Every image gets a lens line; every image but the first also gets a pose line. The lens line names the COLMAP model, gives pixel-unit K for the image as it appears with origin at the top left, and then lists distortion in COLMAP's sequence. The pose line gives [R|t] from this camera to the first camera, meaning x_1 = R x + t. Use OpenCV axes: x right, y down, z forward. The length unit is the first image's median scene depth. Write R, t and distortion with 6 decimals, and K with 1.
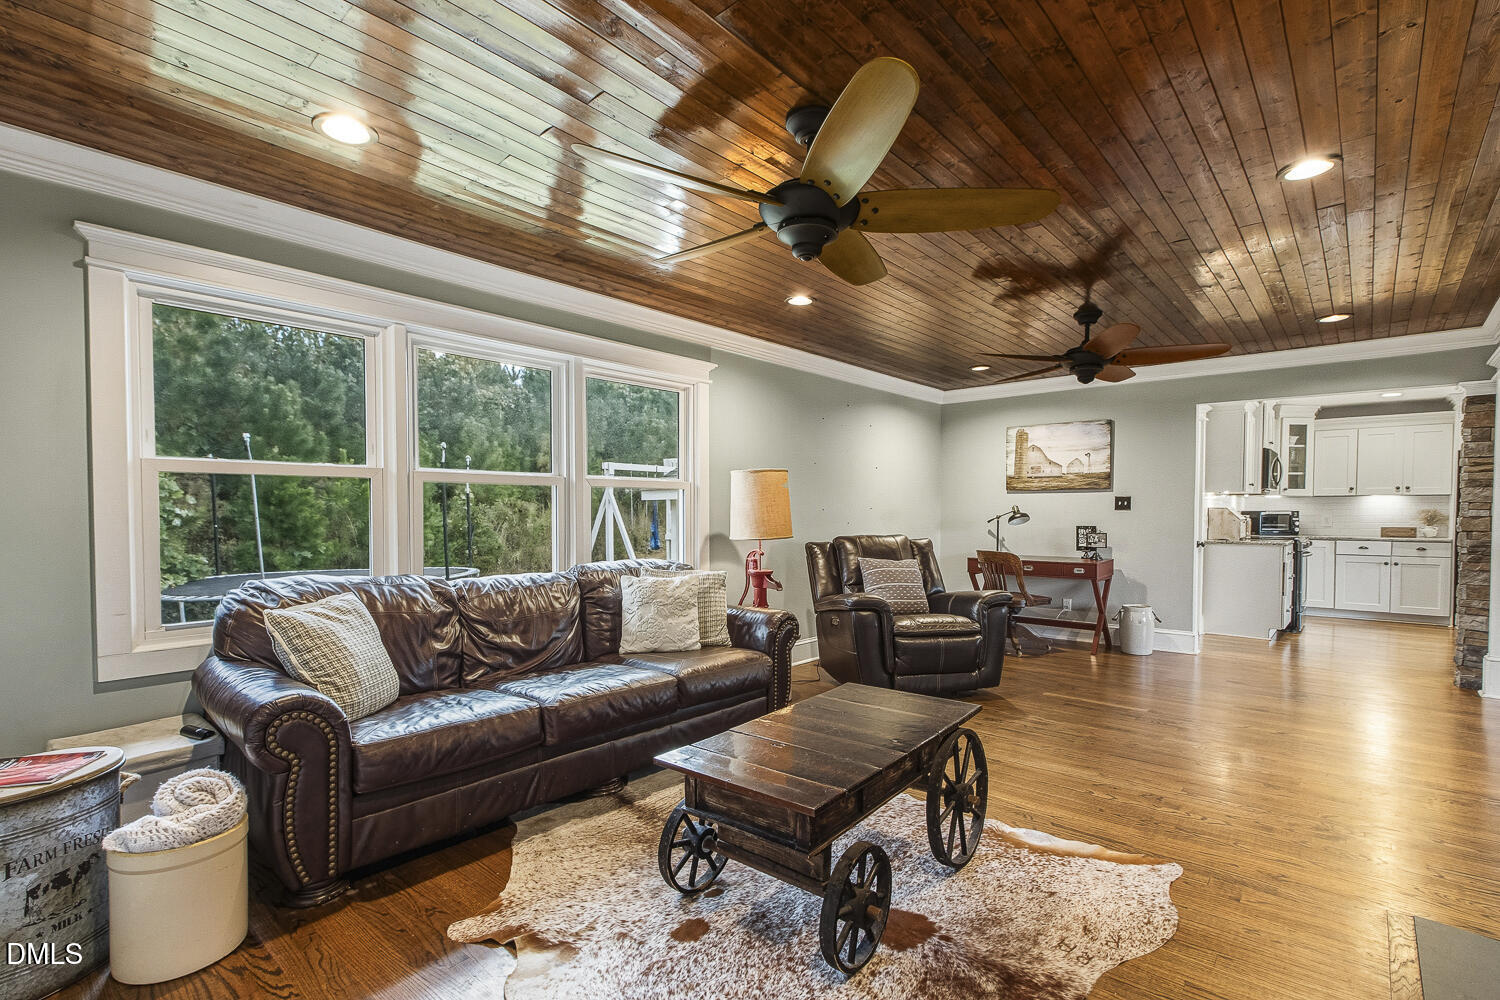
lens RADIAL K [[675.4, 0, 751.5], [0, 675.4, 543.5], [0, 0, 1]] dist [0.001562, -0.000776]
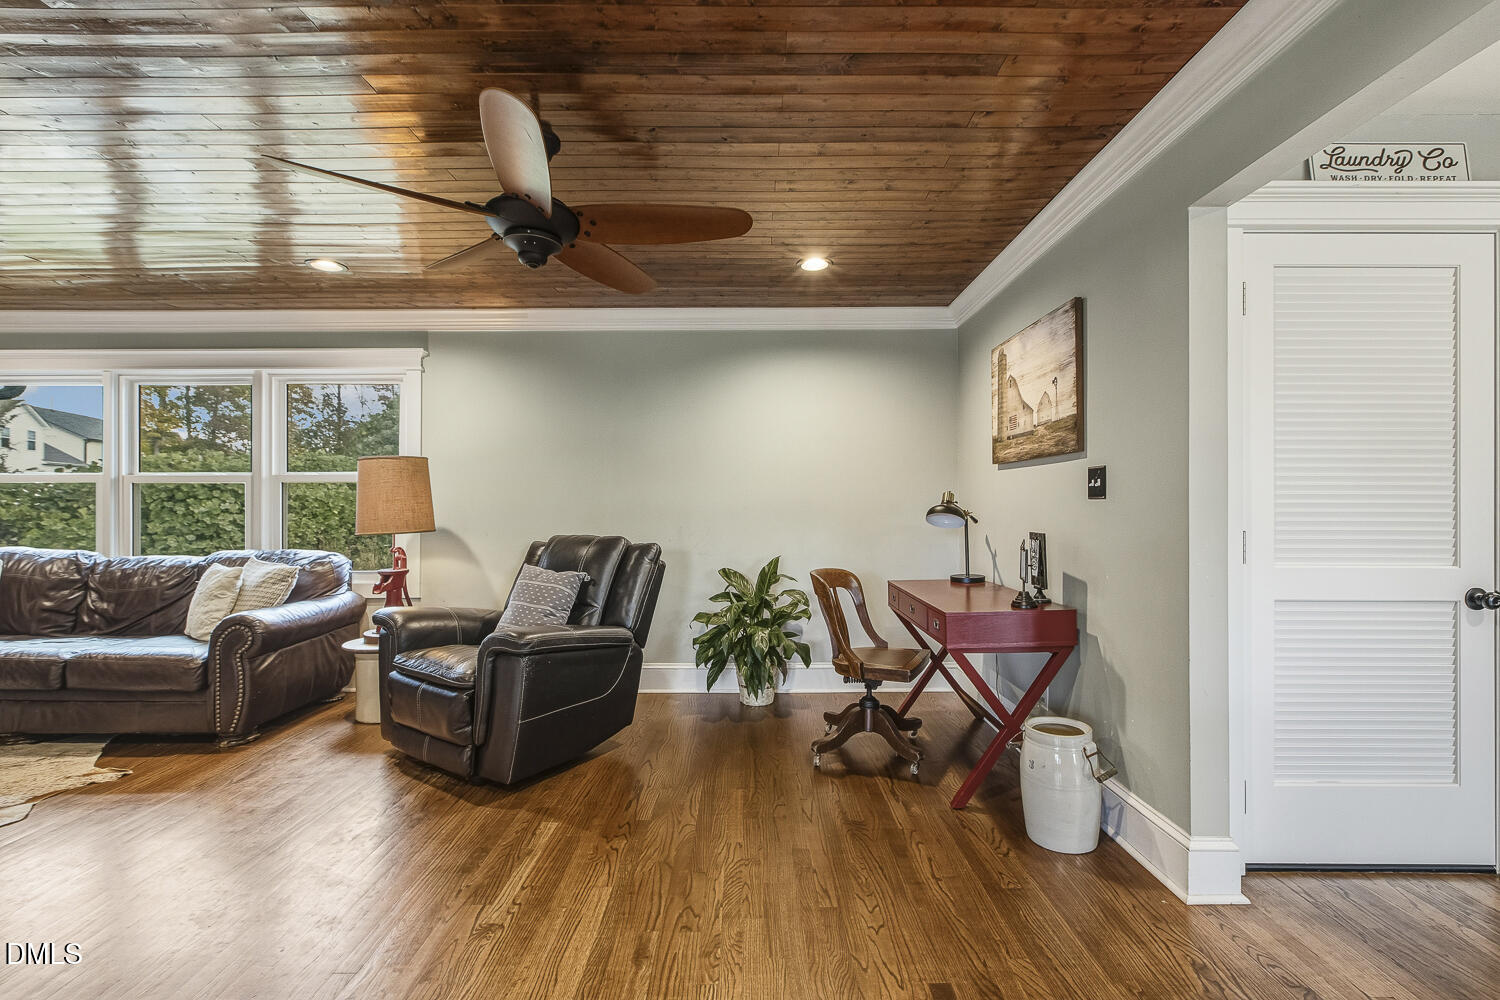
lens RADIAL K [[675.4, 0, 748.8], [0, 675.4, 496.1], [0, 0, 1]] dist [0.001562, -0.000776]
pose [[0.665855, -0.010756, -0.746004, 0.687468], [-0.032797, 0.998508, -0.043670, -0.024099], [0.745360, 0.053544, 0.664509, 0.518386]]
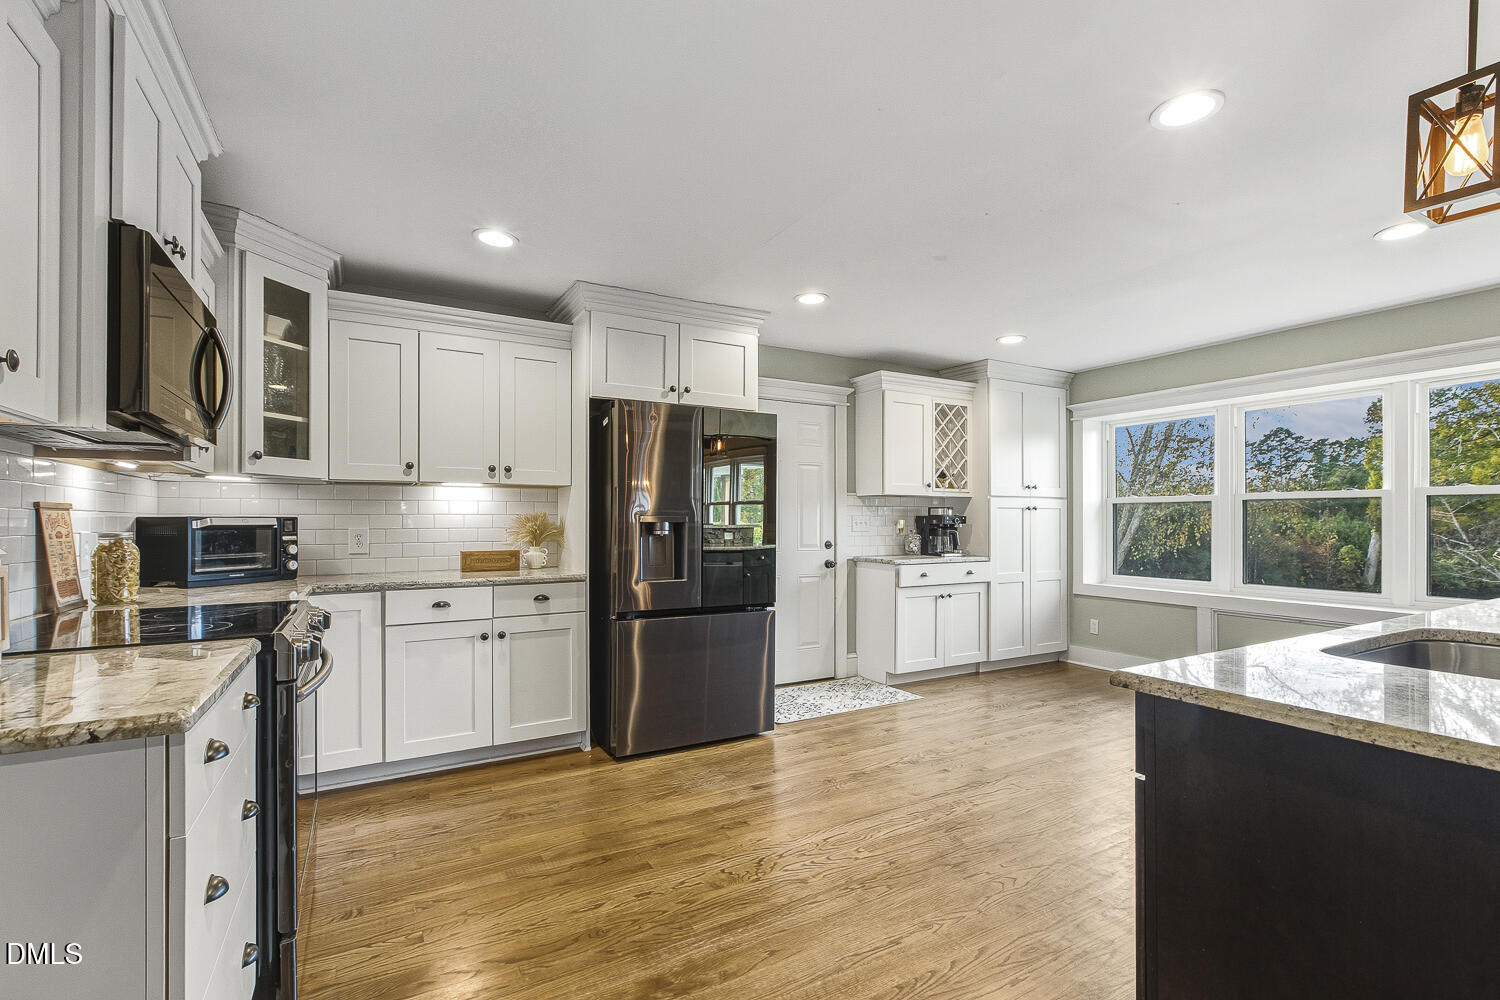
lens RADIAL K [[675.4, 0, 750.8], [0, 675.4, 510.8], [0, 0, 1]] dist [0.001562, -0.000776]
pose [[0.315883, 0.011345, 0.948730, 0.676464], [0.044801, 0.998635, -0.026859, -0.038065], [-0.947740, 0.050988, 0.314944, 0.813623]]
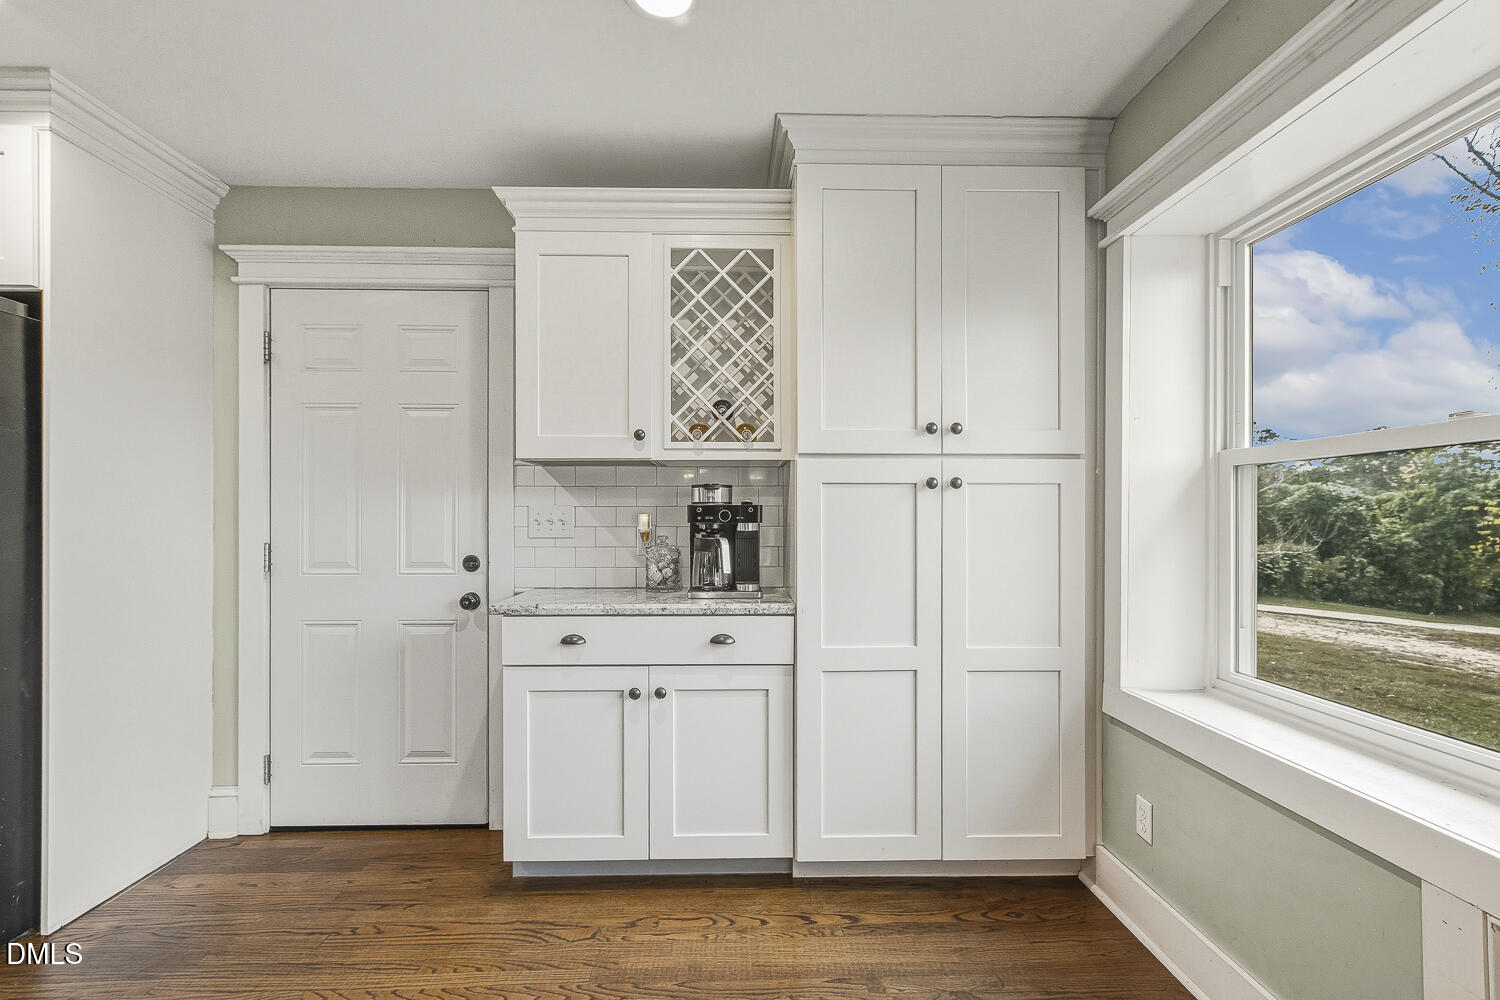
lens RADIAL K [[675.4, 0, 742.8], [0, 675.4, 516.5], [0, 0, 1]] dist [0.001562, -0.000776]
pose [[0.726145, 0.000345, 0.687541, 1.303498], [0.033697, 0.998780, -0.036090, -0.023090], [-0.686715, 0.049375, 0.725248, 0.571349]]
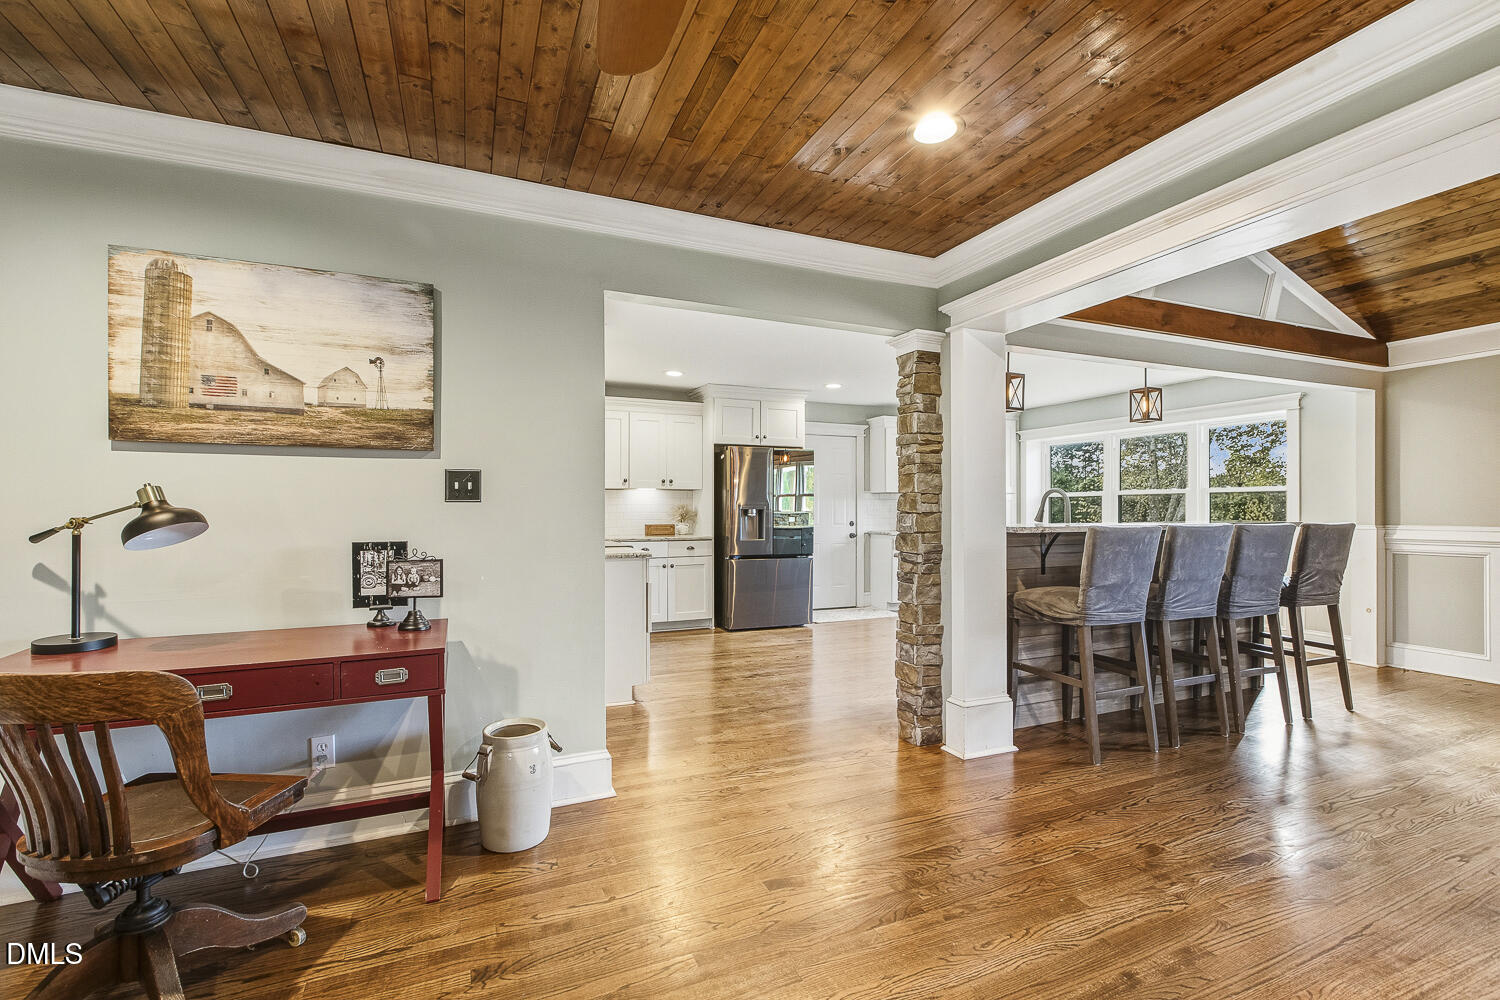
lens RADIAL K [[675.4, 0, 756.1], [0, 675.4, 500.4], [0, 0, 1]] dist [0.001562, -0.000776]
pose [[0.408884, 0.010198, 0.912529, 0.221248], [0.043313, 0.998594, -0.030567, -0.027668], [-0.911558, 0.052023, 0.407867, 0.621353]]
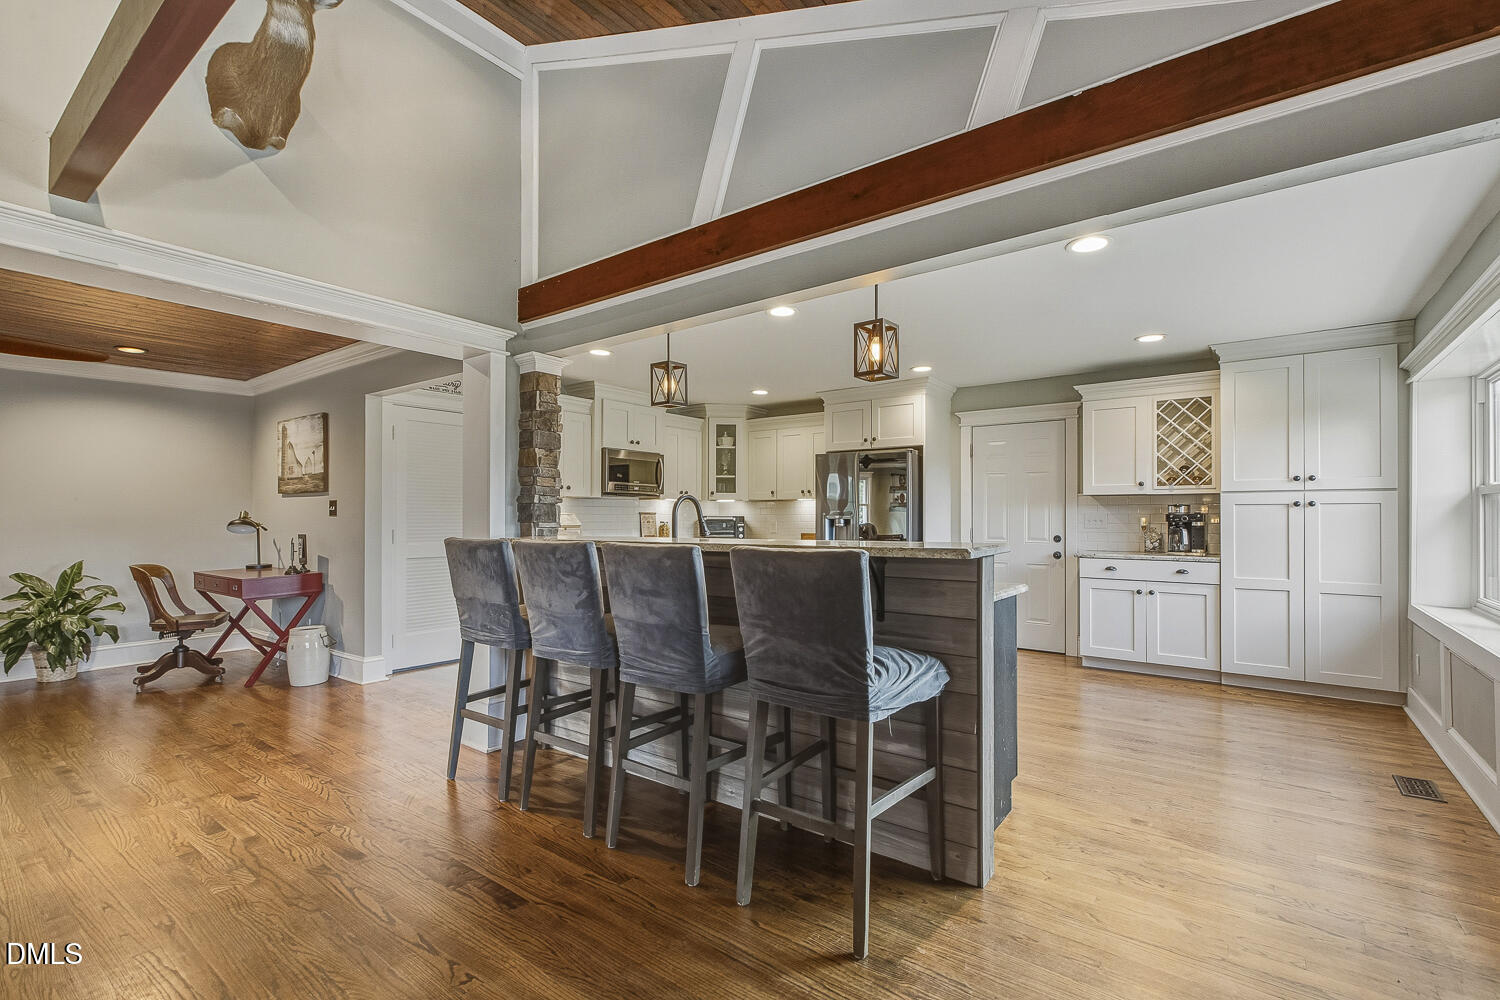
lens RADIAL K [[675.4, 0, 750.7], [0, 675.4, 514.2], [0, 0, 1]] dist [0.001562, -0.000776]
pose [[0.996335, -0.002000, 0.085518, 0.960604], [0.006253, 0.998755, -0.049493, -0.005575], [-0.085312, 0.049846, 0.995107, 0.082917]]
